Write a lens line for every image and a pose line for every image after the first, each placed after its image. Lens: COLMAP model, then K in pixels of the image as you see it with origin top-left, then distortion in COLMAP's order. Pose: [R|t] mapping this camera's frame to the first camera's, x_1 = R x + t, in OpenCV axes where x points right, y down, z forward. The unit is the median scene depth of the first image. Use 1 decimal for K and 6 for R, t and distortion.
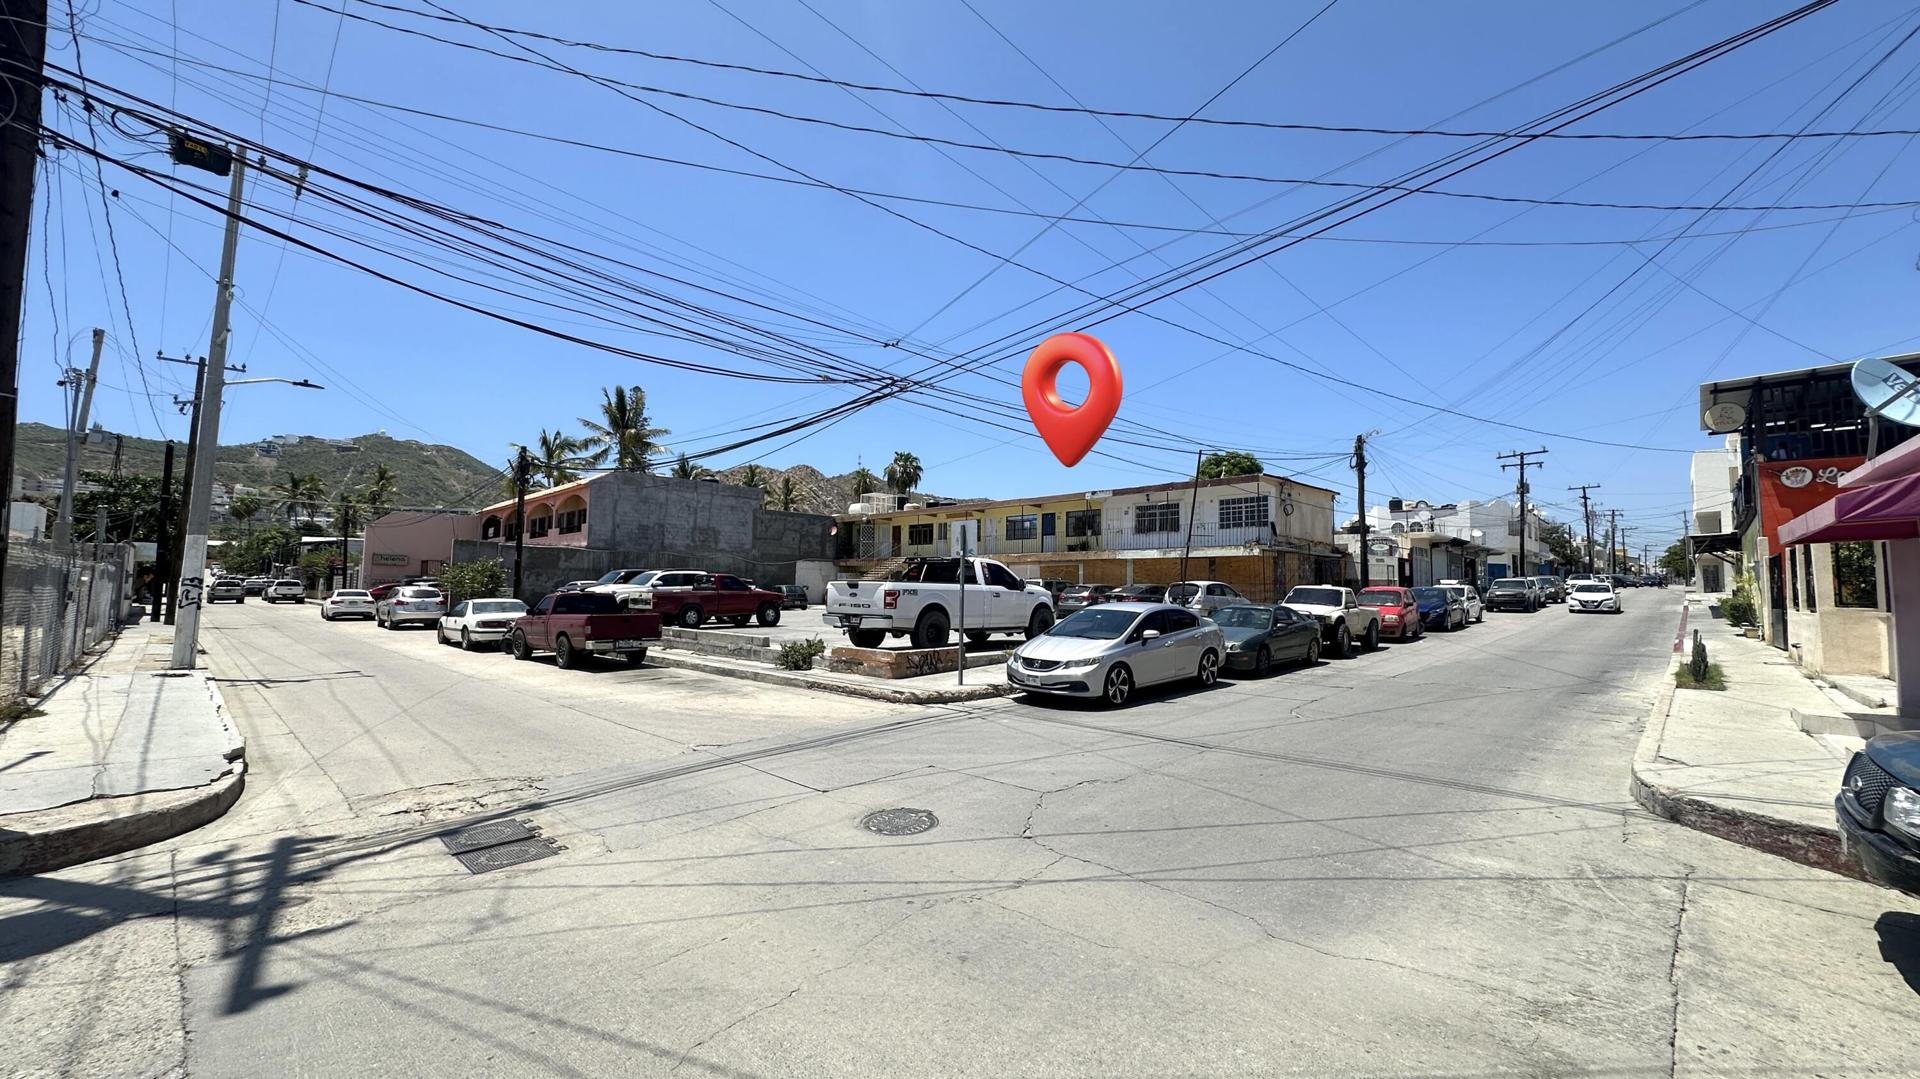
lens RADIAL K [[725.1, 0, 957.3], [0, 725.1, 542.0], [0, 0, 1]] dist [0.000357, 0.000002]
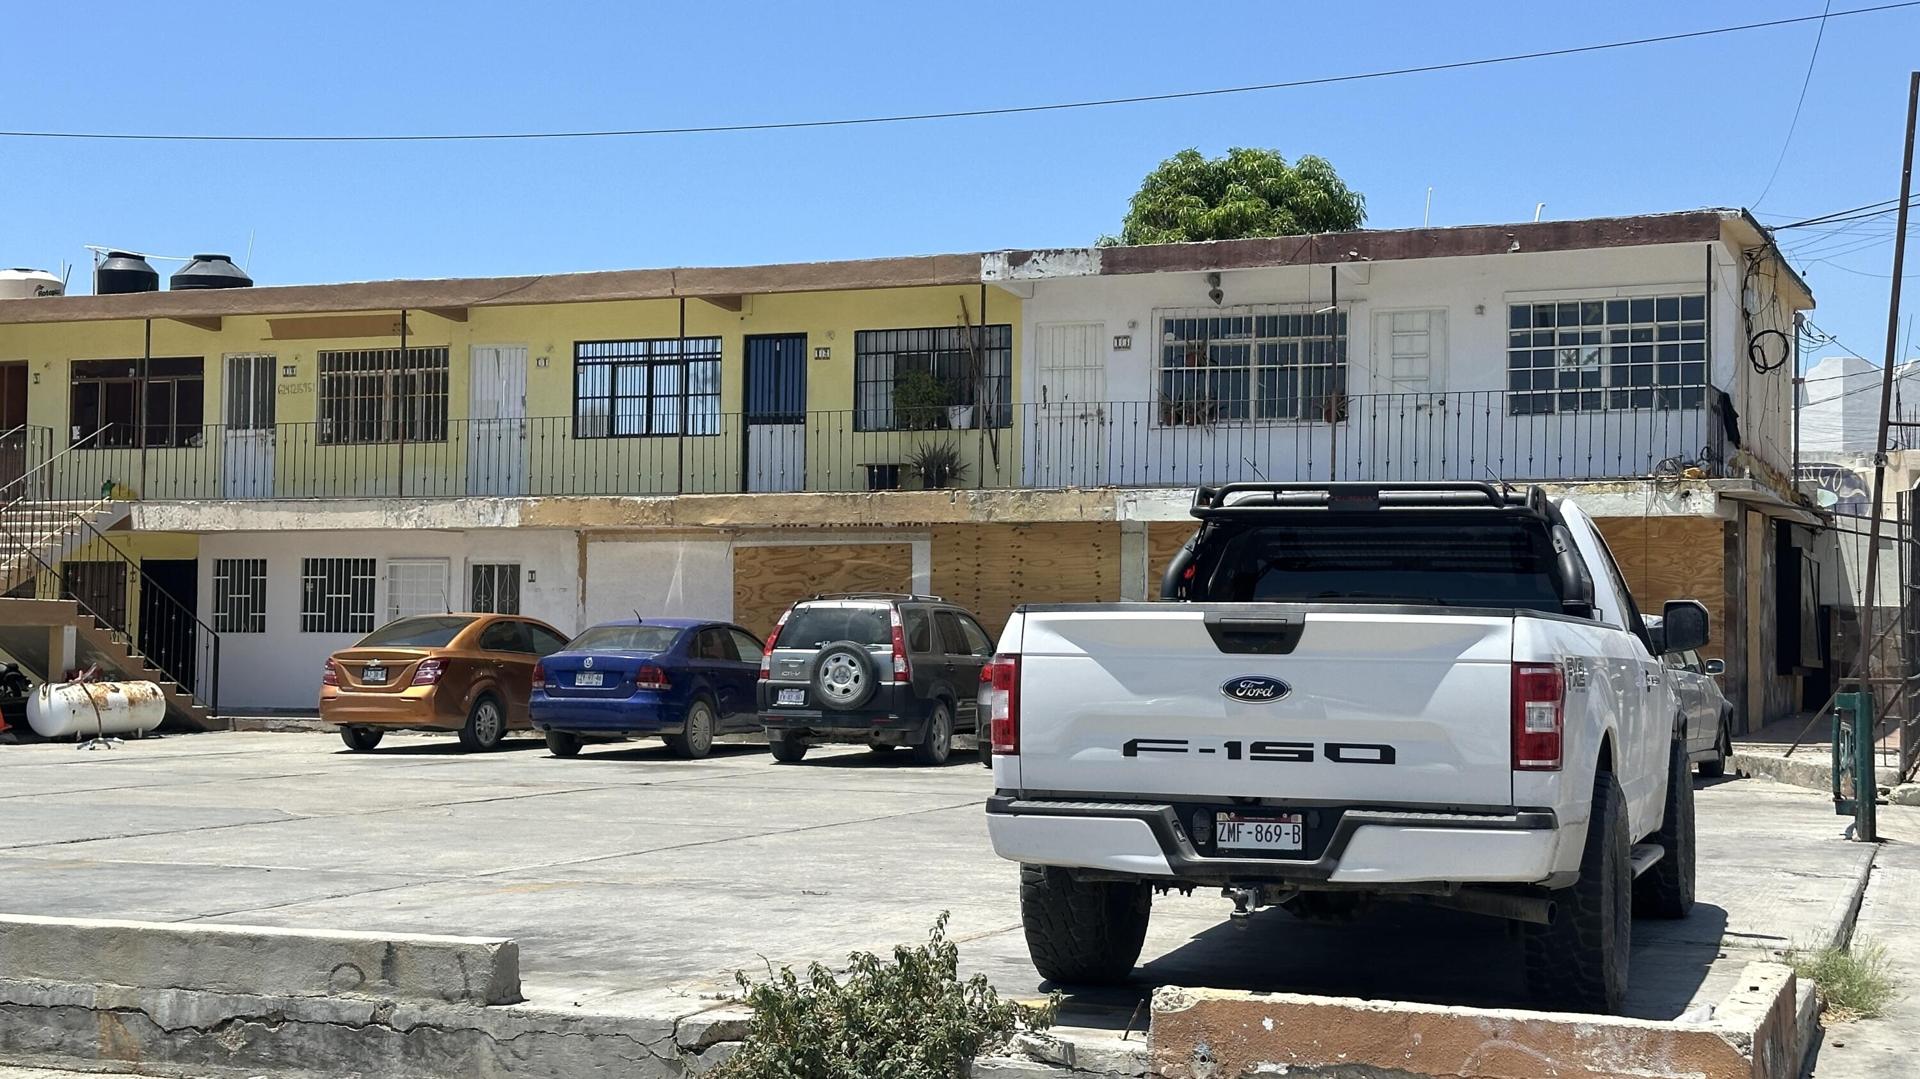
lens RADIAL K [[2574.7, 0, 960.9], [0, 2574.7, 542.6], [0, 0, 1]] dist [0.174604, 0.000000]
pose [[0.924719, 0.013259, 0.380419, -0.167448], [-0.024561, 0.999389, 0.024872, 0.009013], [-0.379857, -0.032344, 0.924480, 0.171693]]
